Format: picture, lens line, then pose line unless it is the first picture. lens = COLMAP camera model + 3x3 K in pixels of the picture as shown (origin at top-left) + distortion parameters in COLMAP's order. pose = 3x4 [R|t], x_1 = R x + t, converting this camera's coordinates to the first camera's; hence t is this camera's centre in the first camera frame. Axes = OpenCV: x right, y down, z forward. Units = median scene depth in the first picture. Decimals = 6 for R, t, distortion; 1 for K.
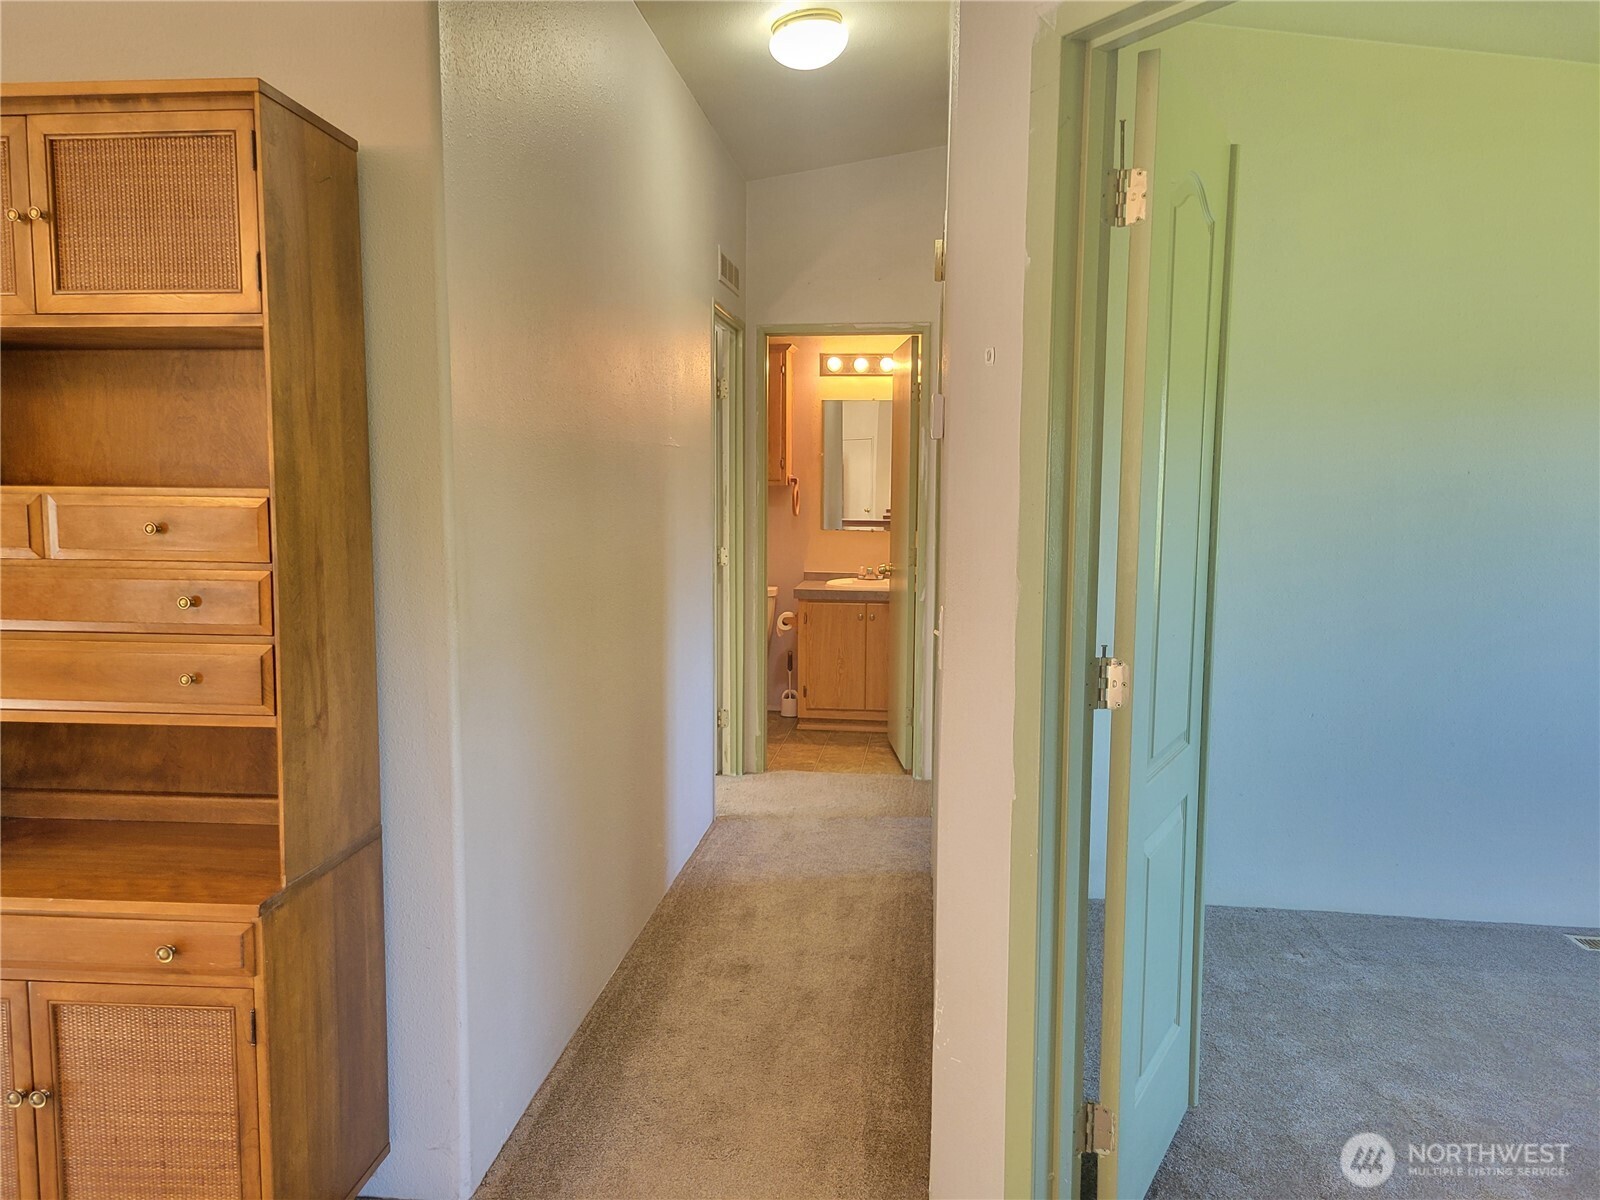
lens RADIAL K [[1230.9, 0, 803.2], [0, 1230.9, 600.0], [0, 0, 1]] dist [-0.001983, 0.000713]
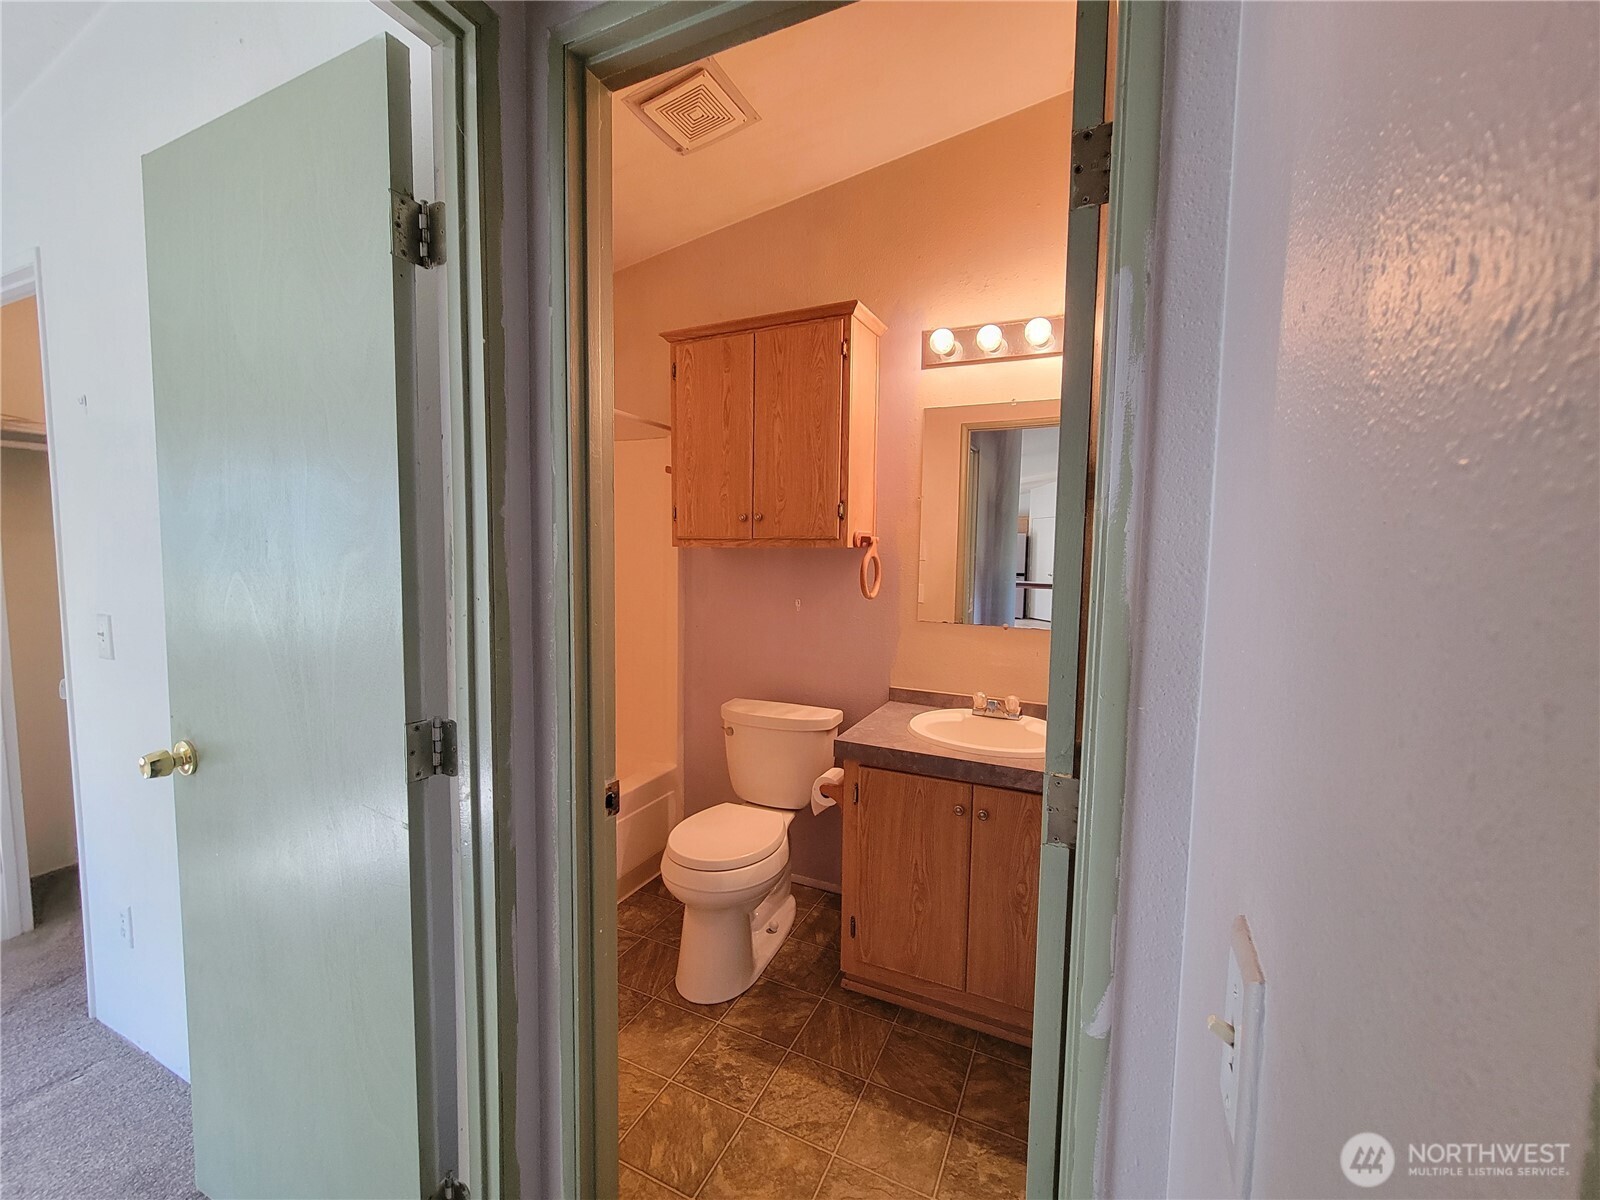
lens RADIAL K [[652.7, 0, 790.3], [0, 652.7, 595.7], [0, 0, 1]] dist [-0.001519, -0.000085]
pose [[0.942451, 0.029802, -0.333014, 0.065641], [-0.038974, 0.999022, -0.020894, -0.063162], [0.332066, 0.032671, 0.942690, 0.704623]]
